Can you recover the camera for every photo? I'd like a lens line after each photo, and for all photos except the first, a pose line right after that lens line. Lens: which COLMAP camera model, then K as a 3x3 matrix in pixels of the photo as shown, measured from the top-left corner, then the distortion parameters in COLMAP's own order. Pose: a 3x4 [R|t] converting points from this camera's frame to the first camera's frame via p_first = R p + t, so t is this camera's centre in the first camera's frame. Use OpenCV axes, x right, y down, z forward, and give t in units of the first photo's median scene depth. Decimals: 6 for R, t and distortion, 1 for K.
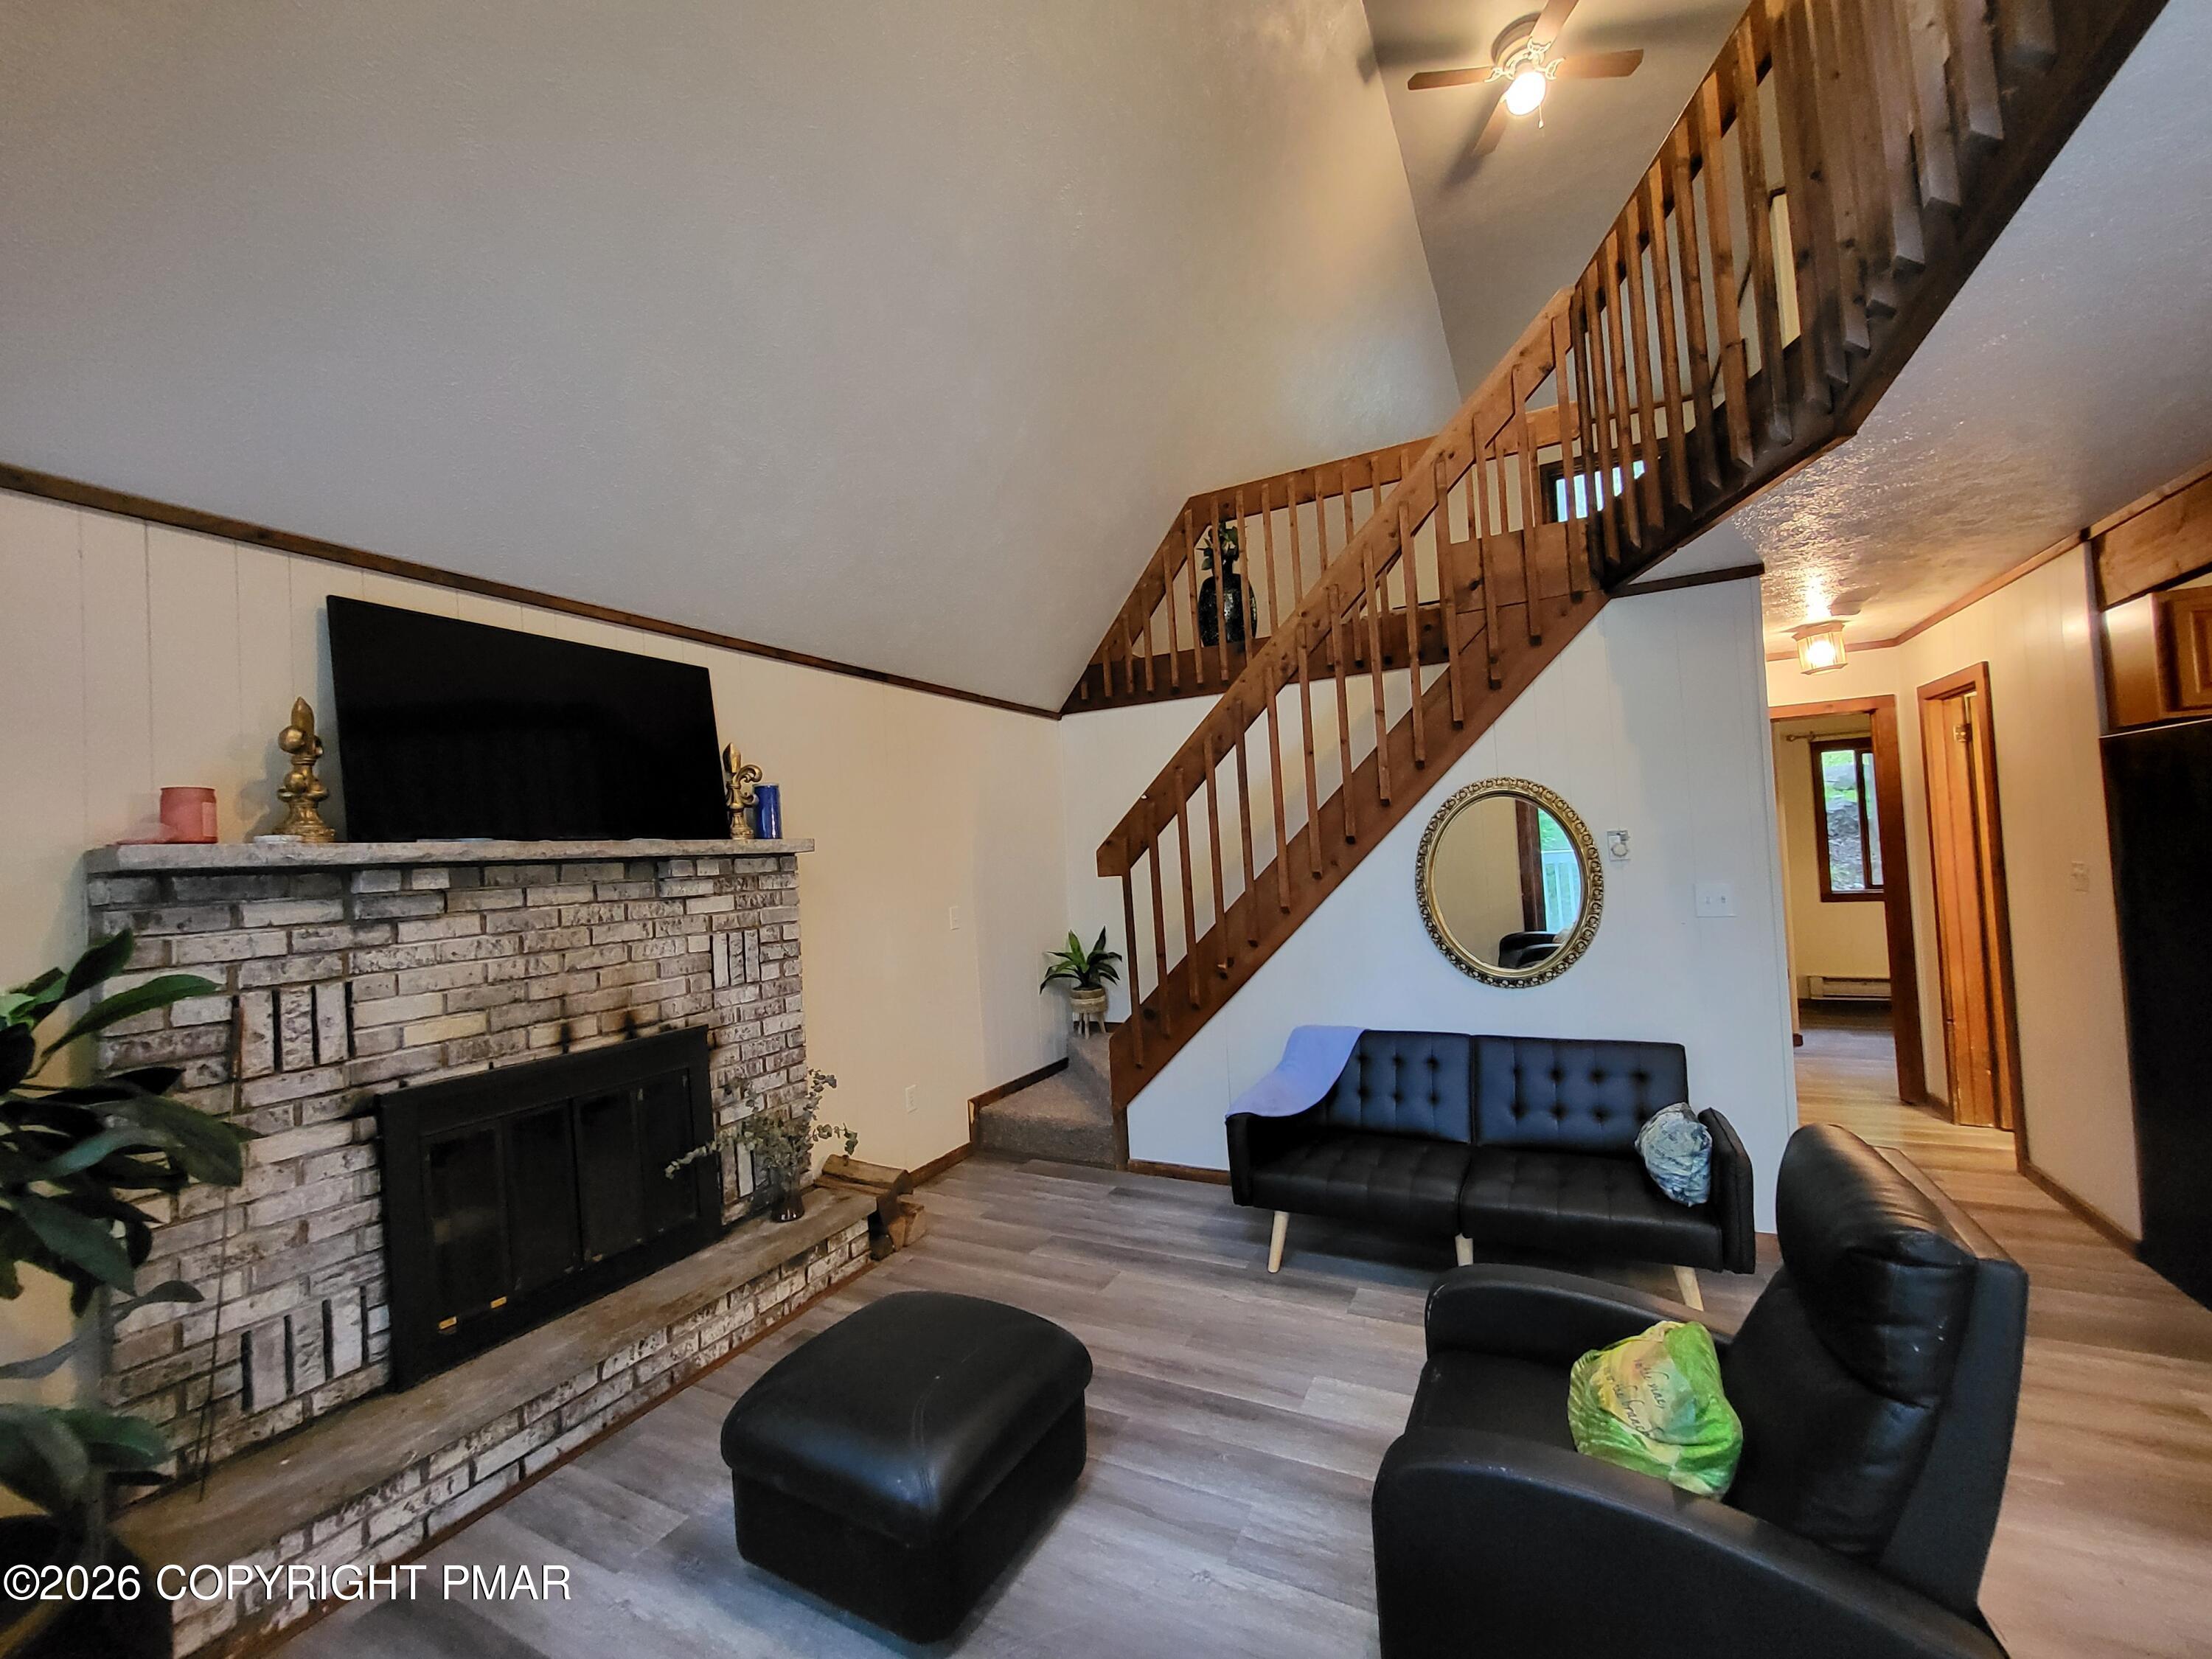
lens RADIAL K [[871.2, 0, 1118.9], [0, 871.2, 831.9], [0, 0, 1]] dist [-0.000302, -0.000608]
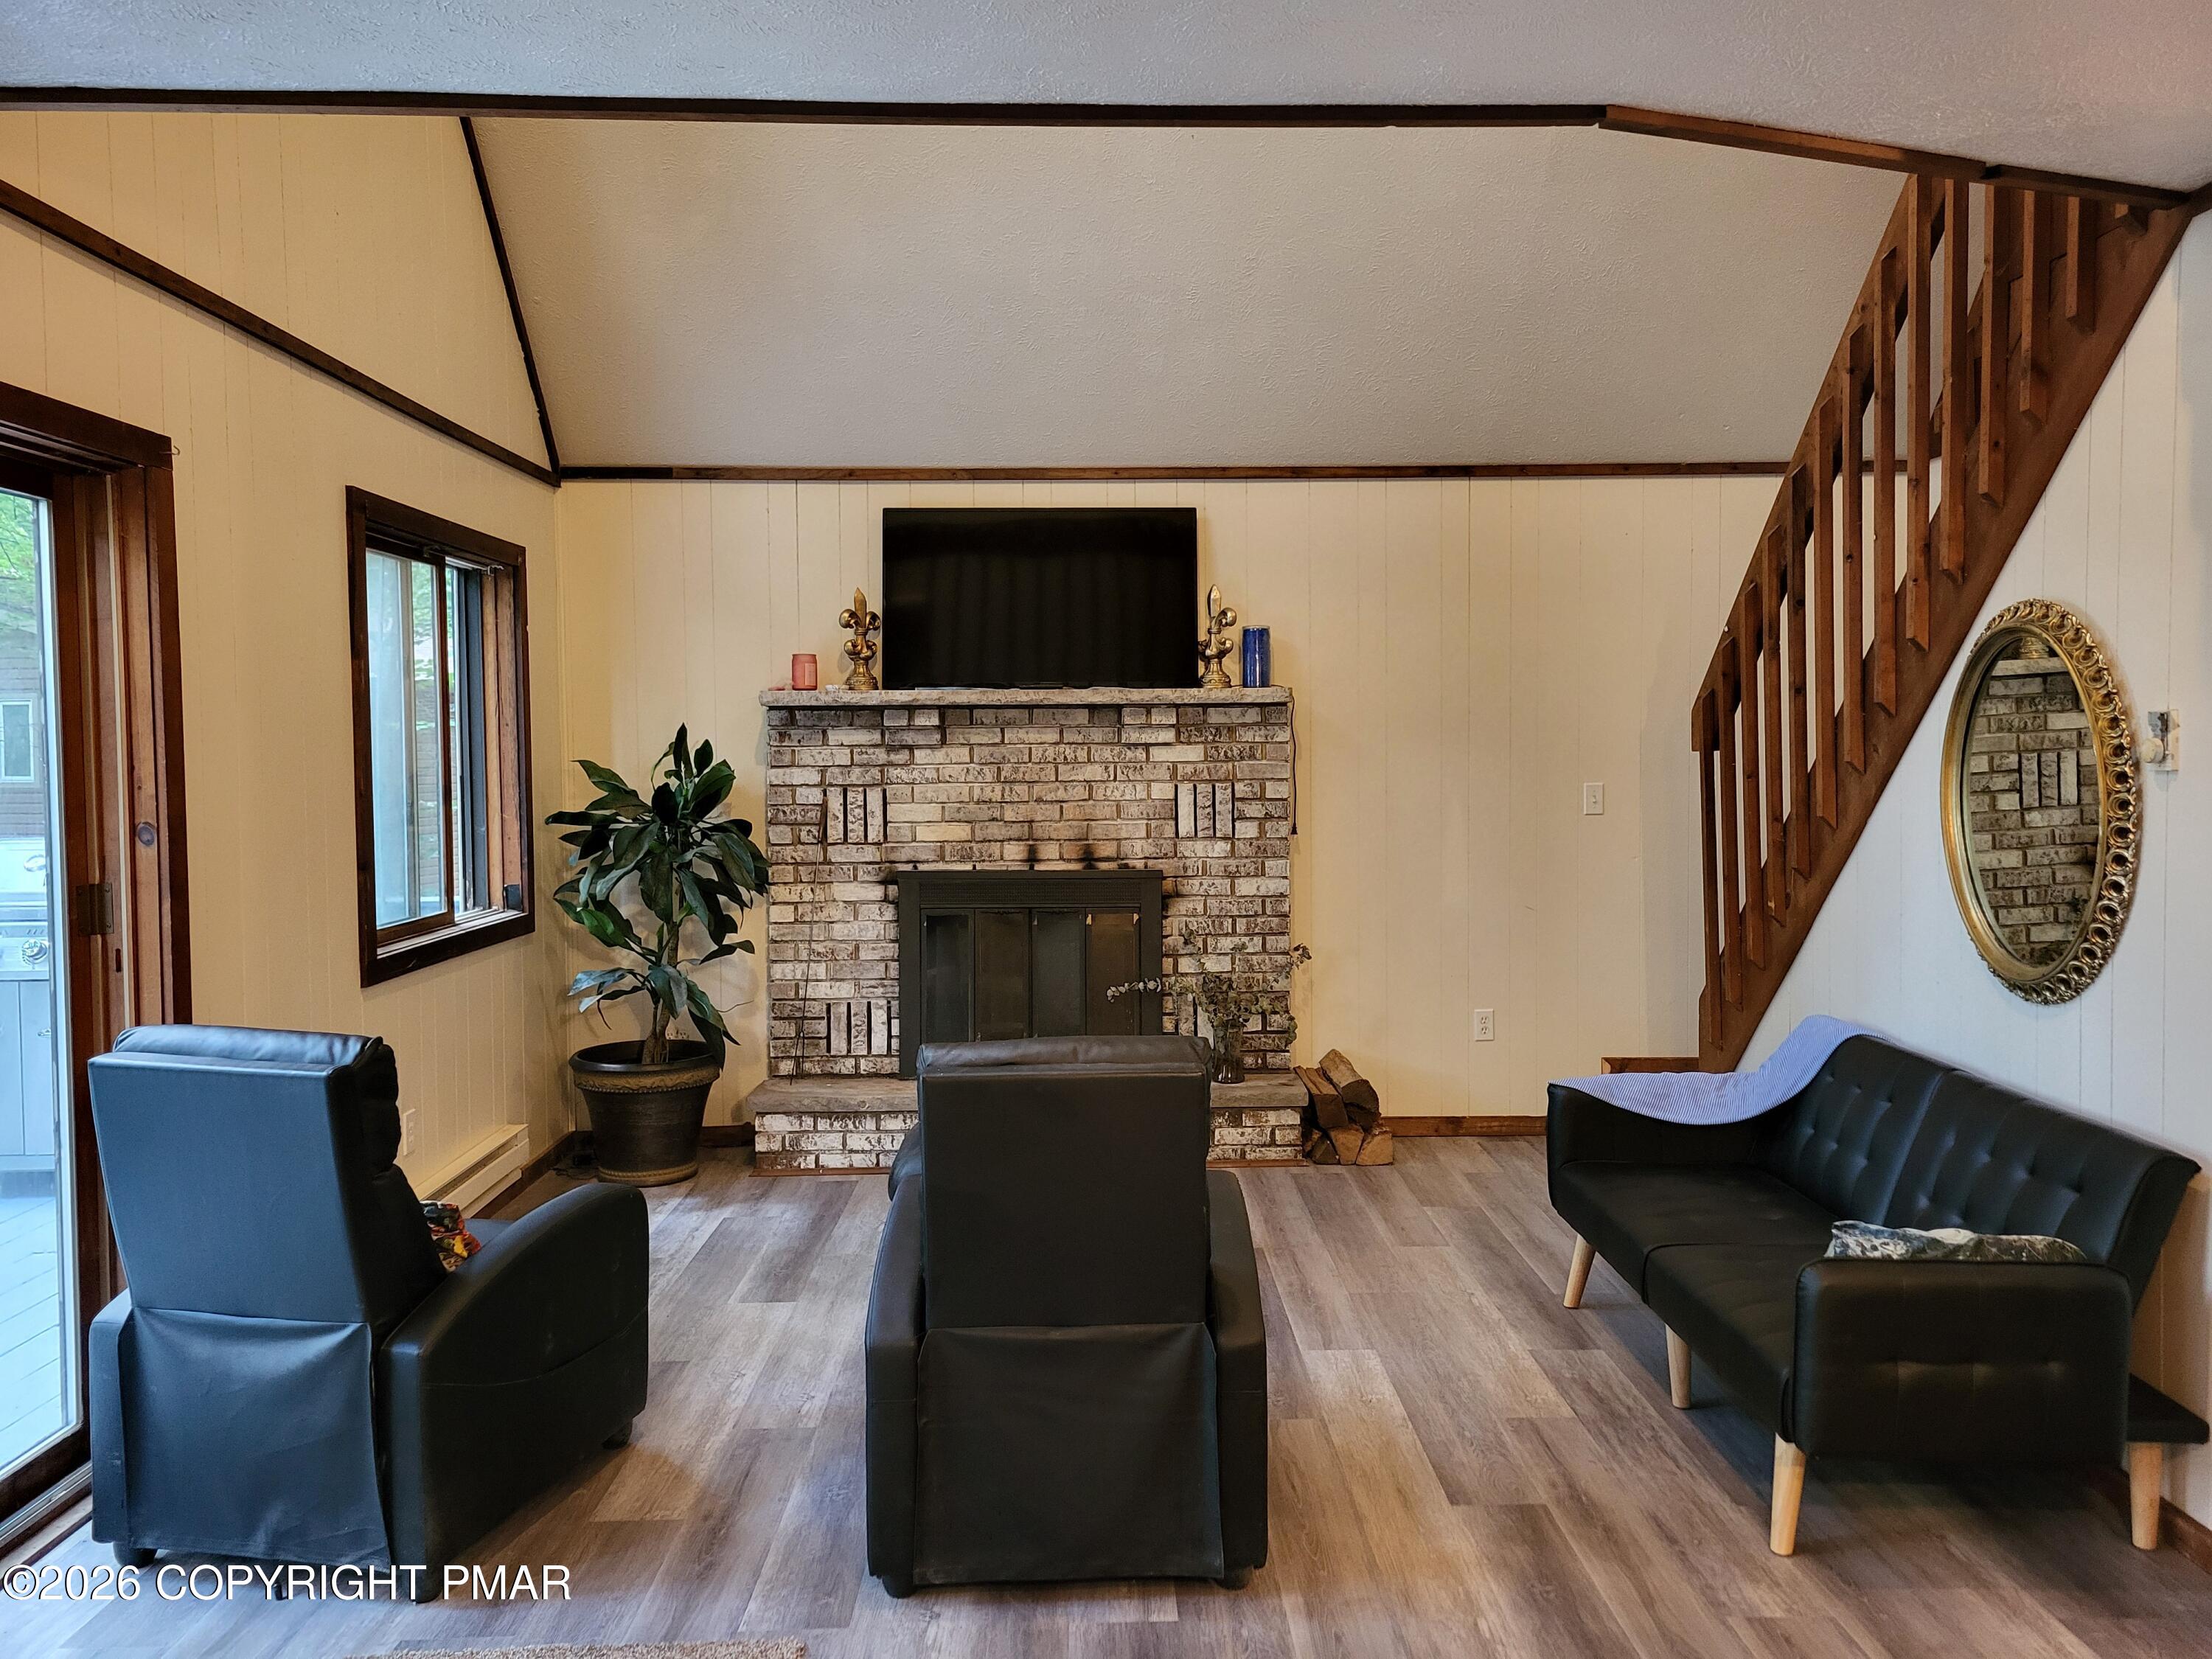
lens RADIAL K [[1675.4, 0, 1109.8], [0, 1675.4, 809.3], [0, 0, 1]] dist [0.049451, -0.003782]
pose [[0.473475, 0.088375, -0.876362, 1.182529], [0.006346, 0.994586, 0.103726, -0.052108], [0.880784, -0.054673, 0.470351, 0.027885]]
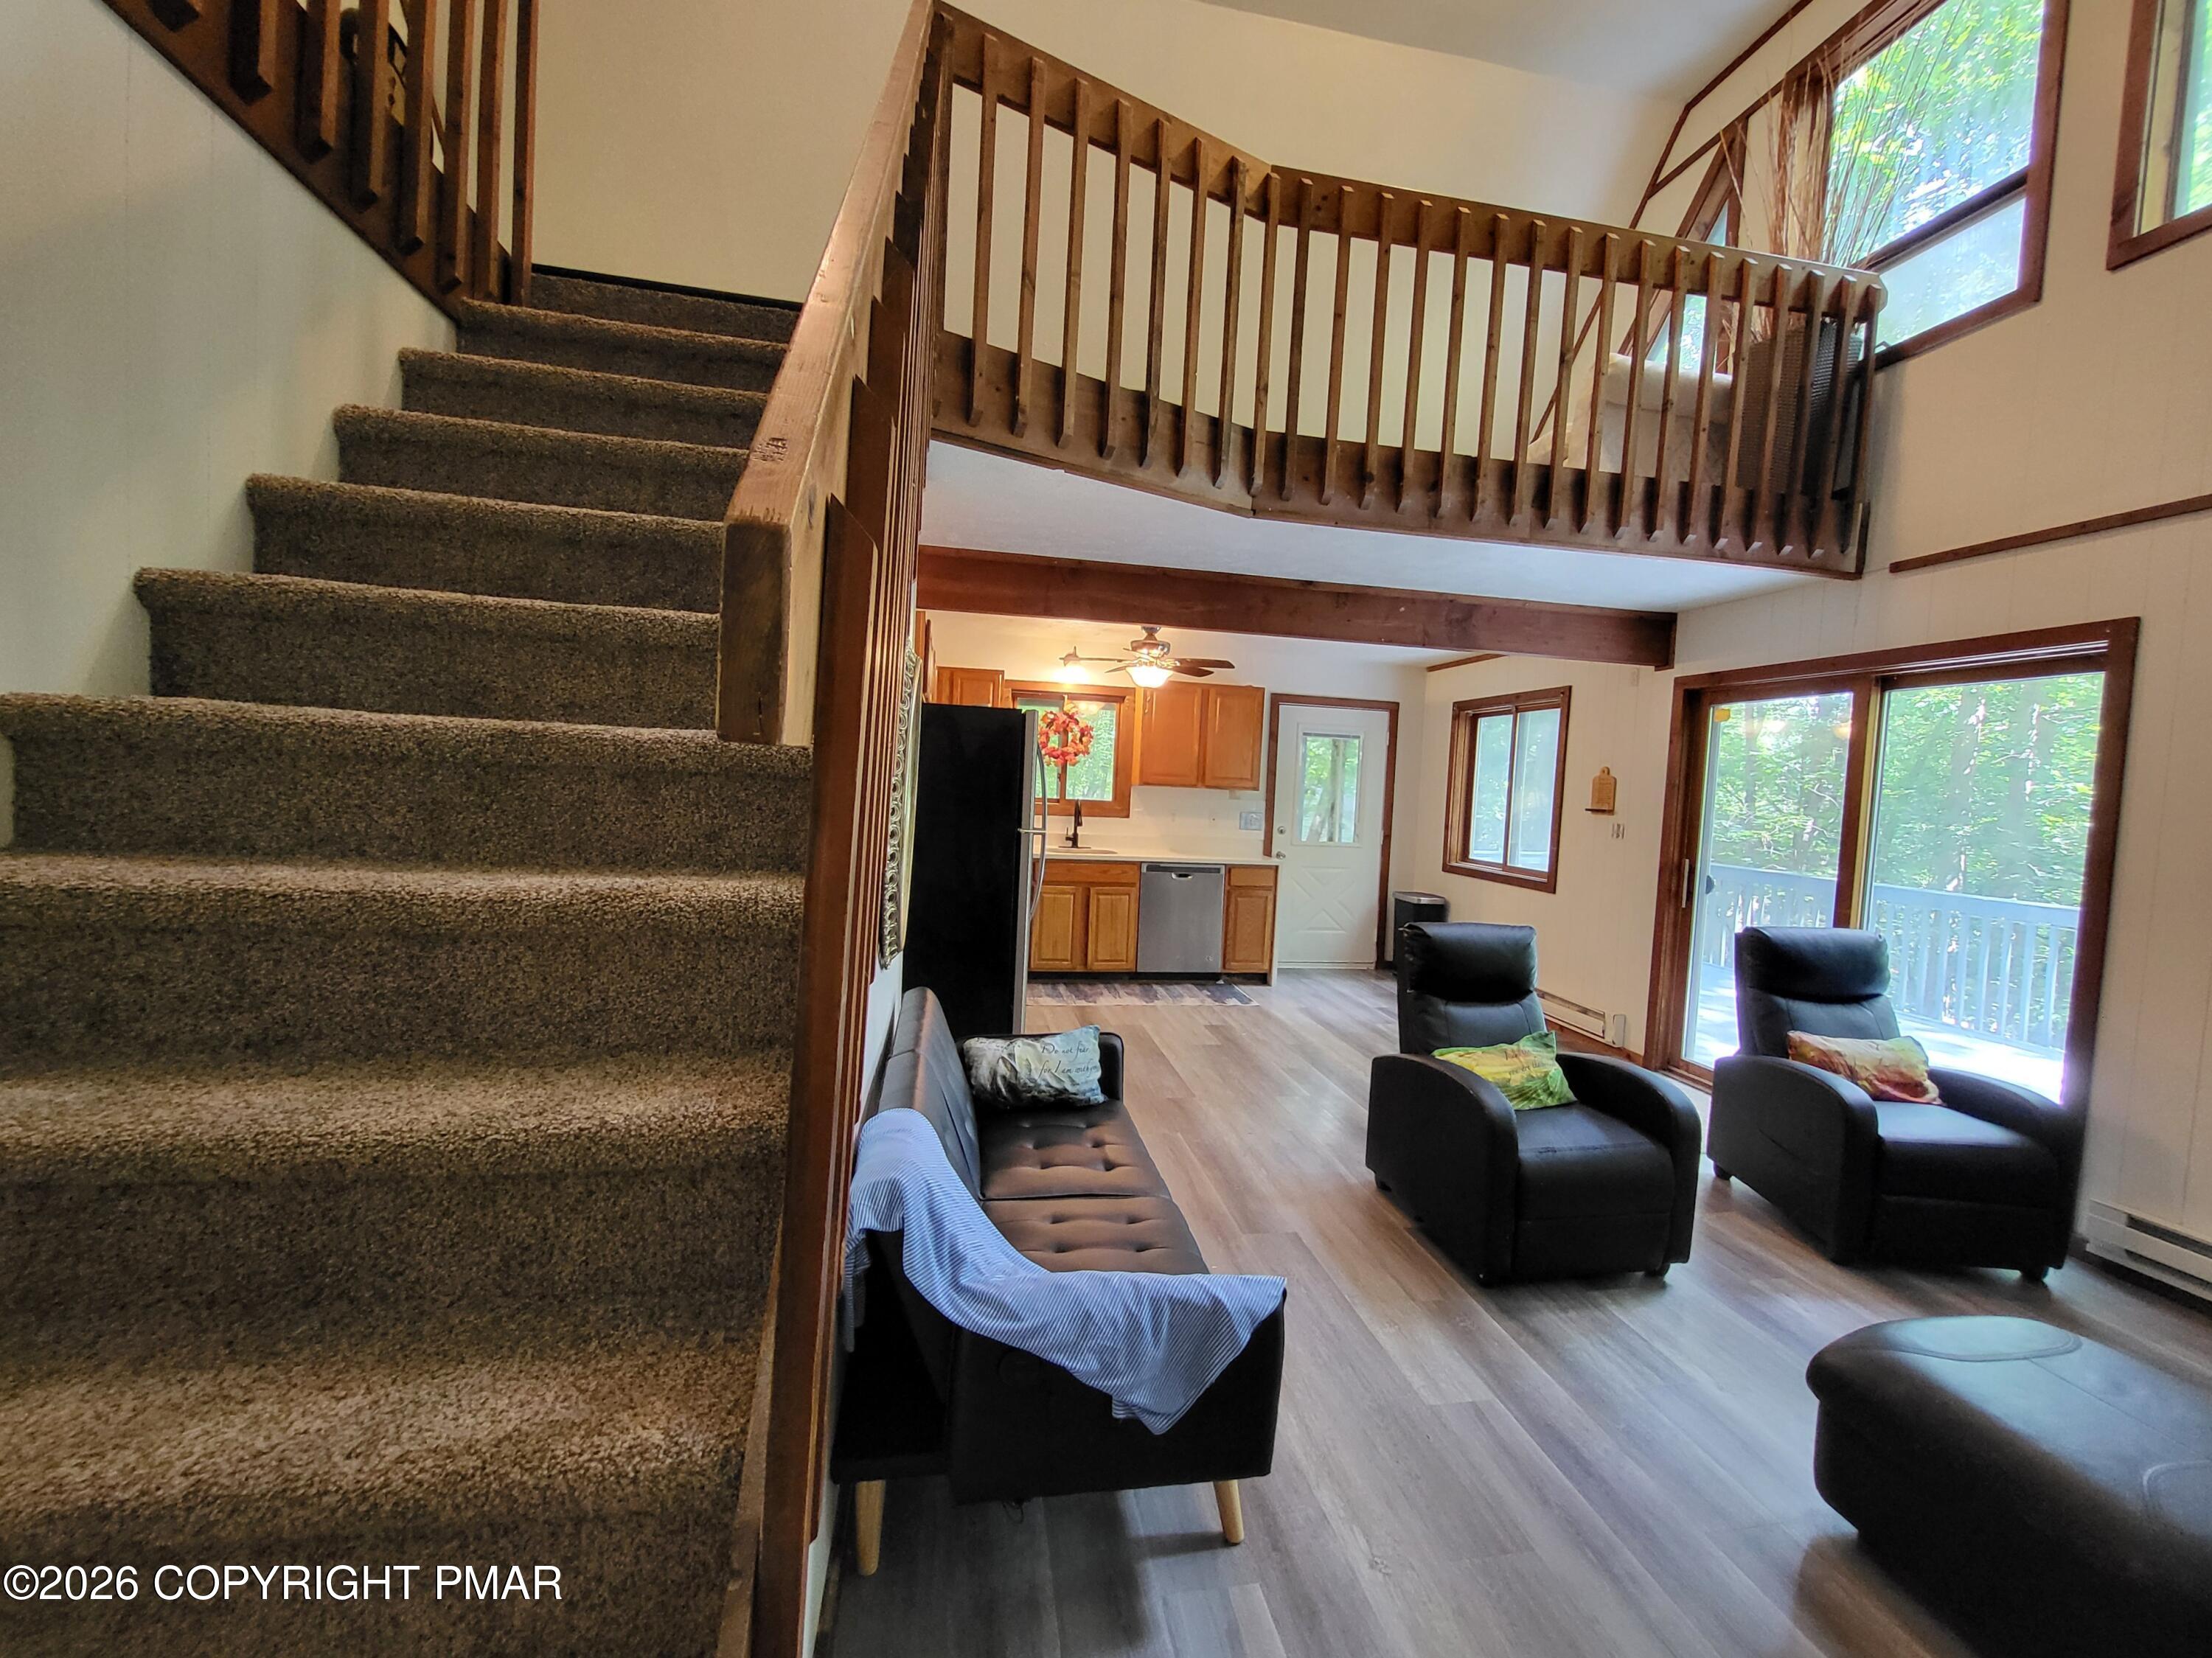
lens RADIAL K [[908.2, 0, 1121.6], [0, 908.2, 831.1], [0, 0, 1]] dist [-0.002236, 0.000097]
pose [[-0.613038, -0.015463, 0.789902, -0.206260], [-0.037571, 0.999248, -0.009597, 0.085506], [-0.789160, -0.035561, -0.613157, 1.400864]]
